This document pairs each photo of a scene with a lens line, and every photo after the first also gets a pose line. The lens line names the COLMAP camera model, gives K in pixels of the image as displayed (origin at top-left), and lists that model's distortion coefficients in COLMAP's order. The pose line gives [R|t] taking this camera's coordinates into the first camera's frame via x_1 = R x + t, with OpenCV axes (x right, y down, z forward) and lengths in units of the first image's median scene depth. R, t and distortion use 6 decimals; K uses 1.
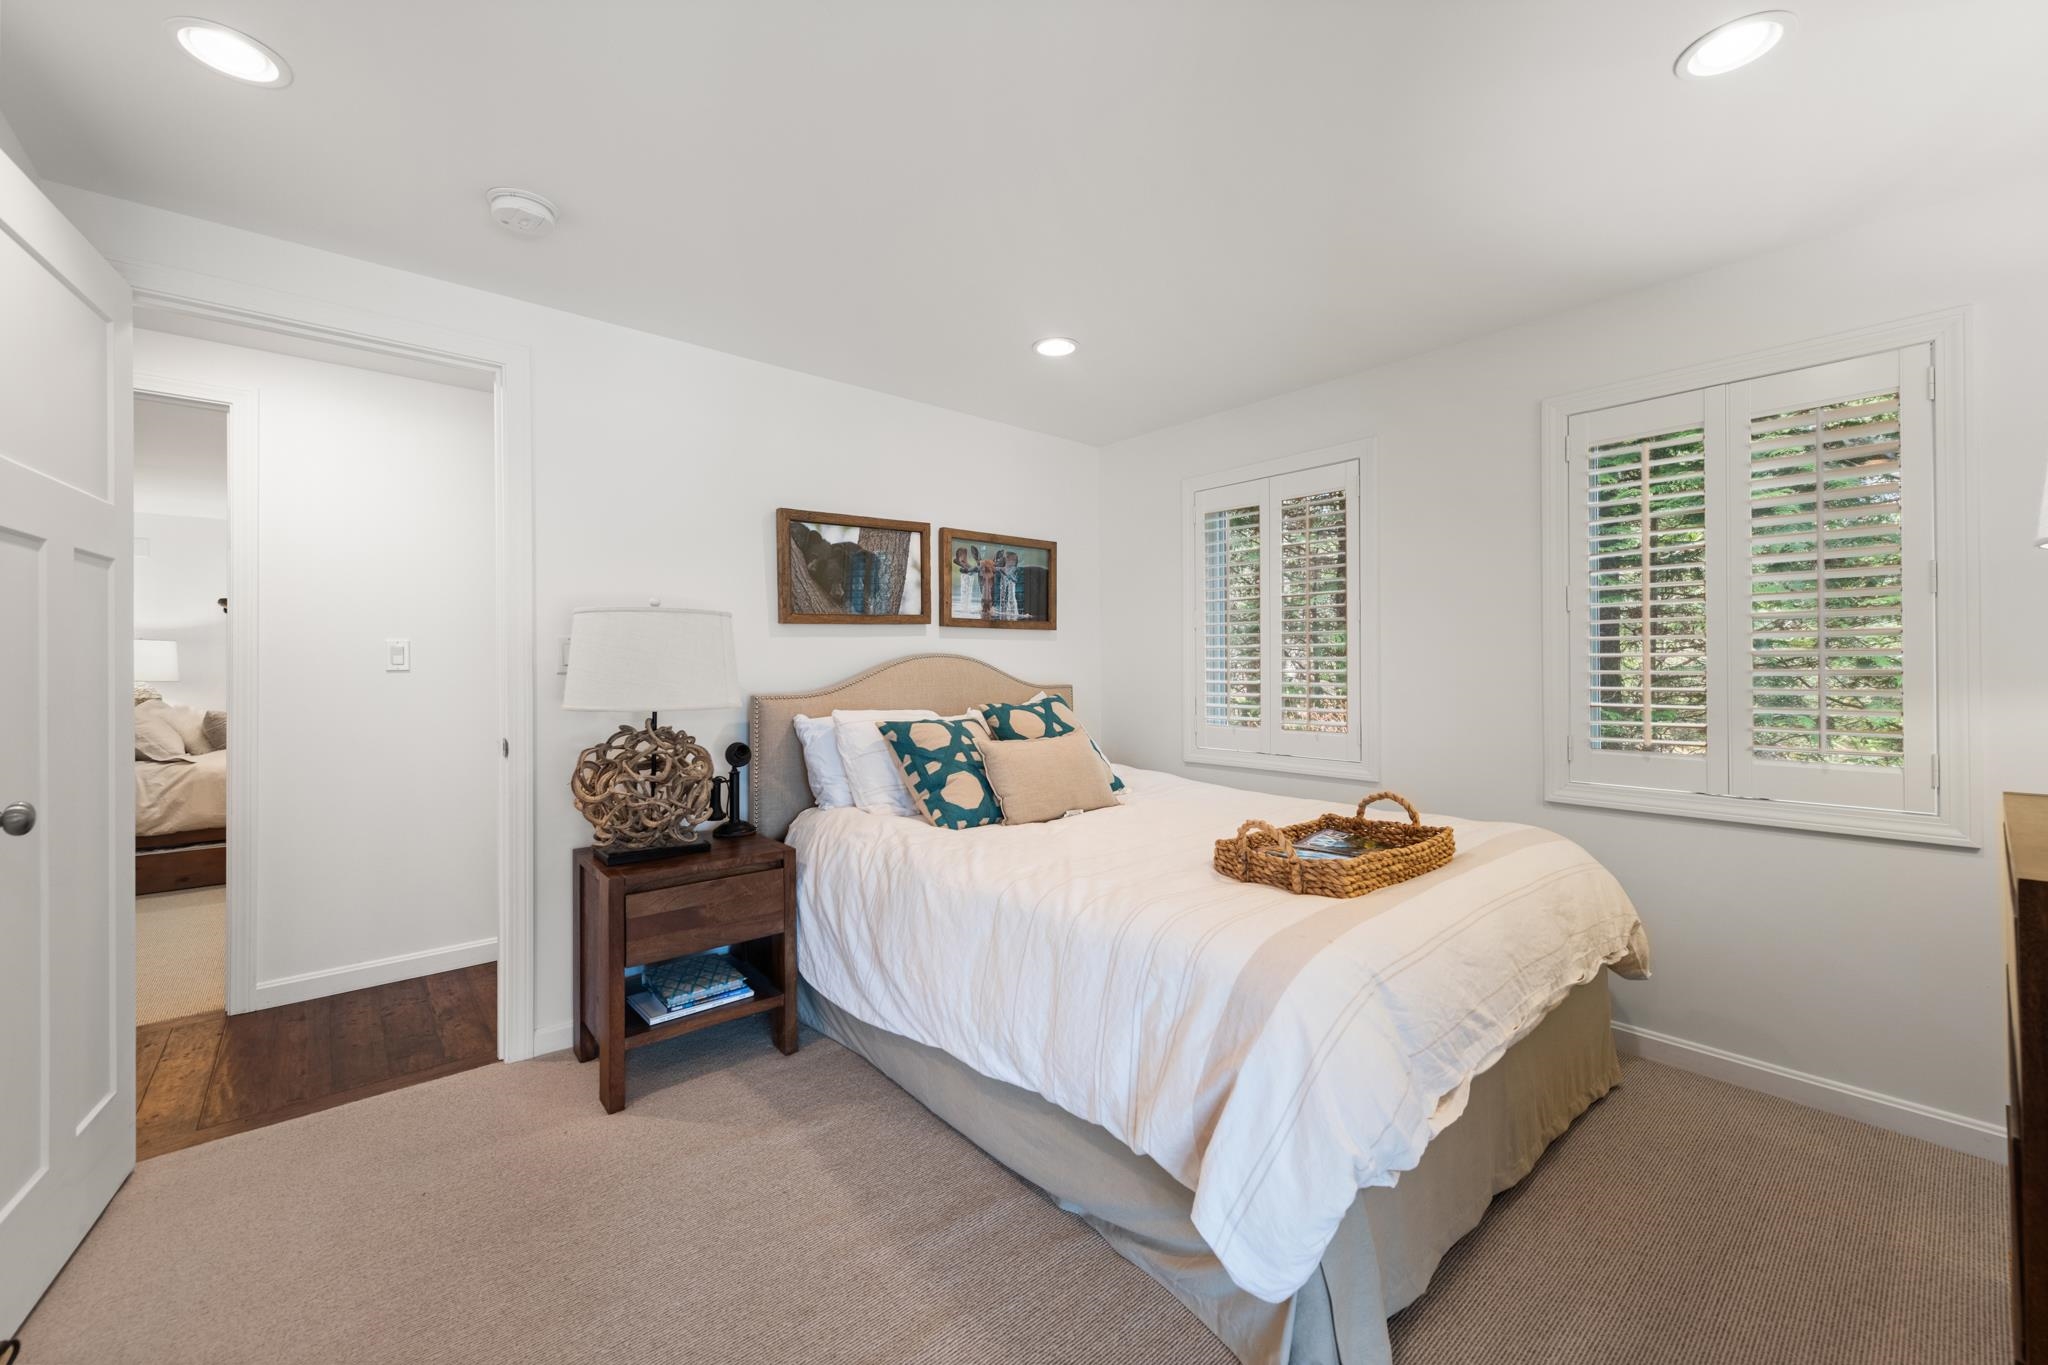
lens RADIAL K [[824.8, 0, 1024.1], [0, 824.8, 670.8], [0, 0, 1]] dist [0.000246, 0.000020]
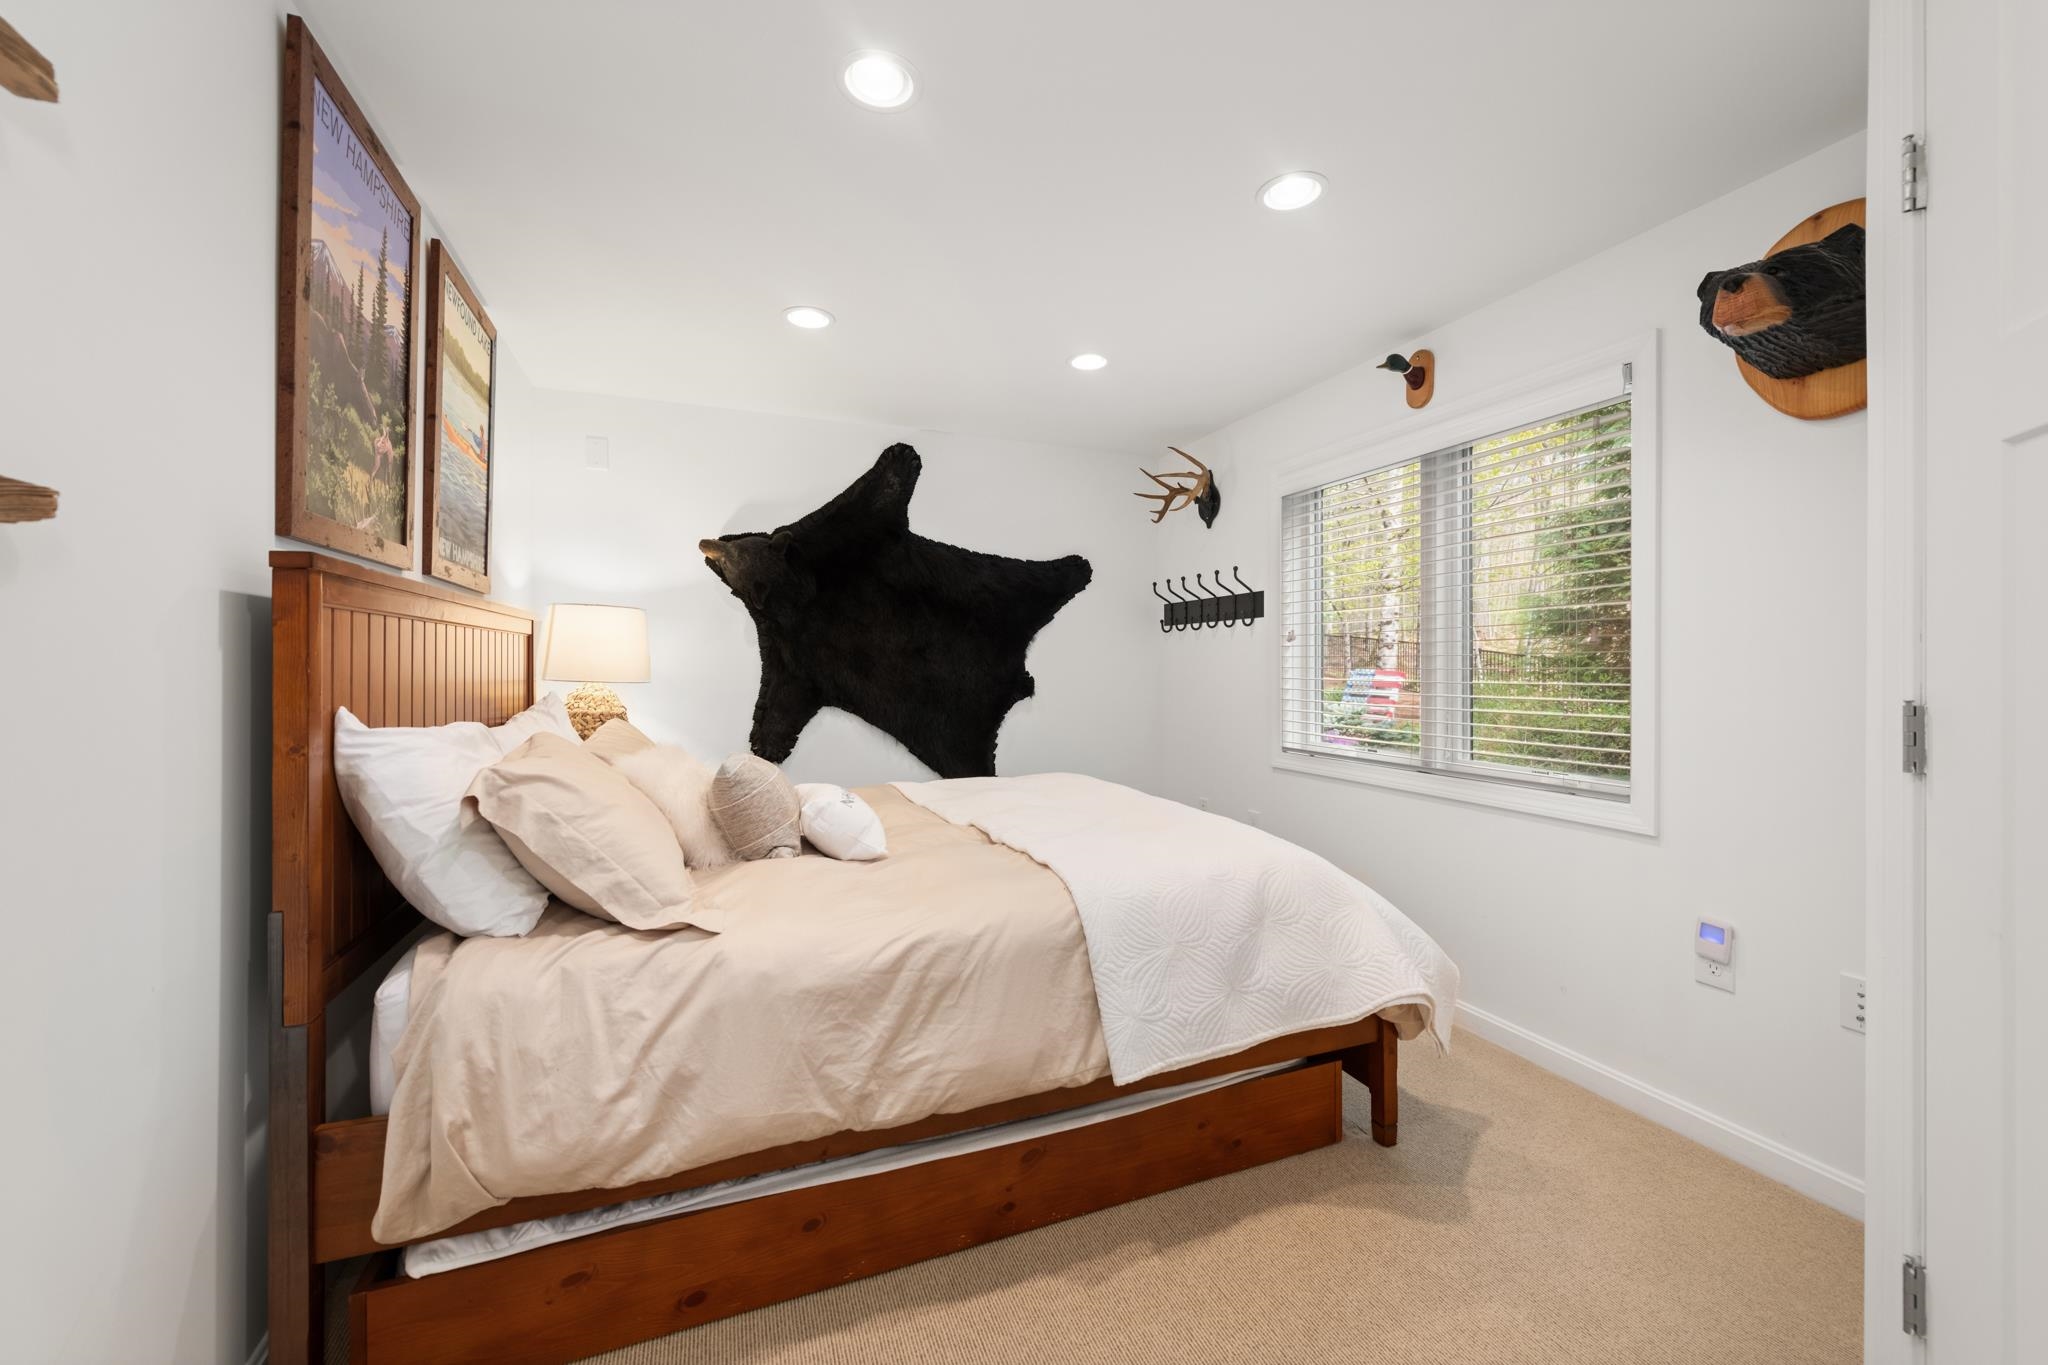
lens RADIAL K [[824.8, 0, 1028.6], [0, 824.8, 673.5], [0, 0, 1]] dist [0.000246, 0.000020]
pose [[0.939422, 0.002543, -0.342752, -0.784792], [-0.002590, 0.999997, 0.000320, 0.002592], [0.342752, 0.000587, 0.939426, 0.739197]]
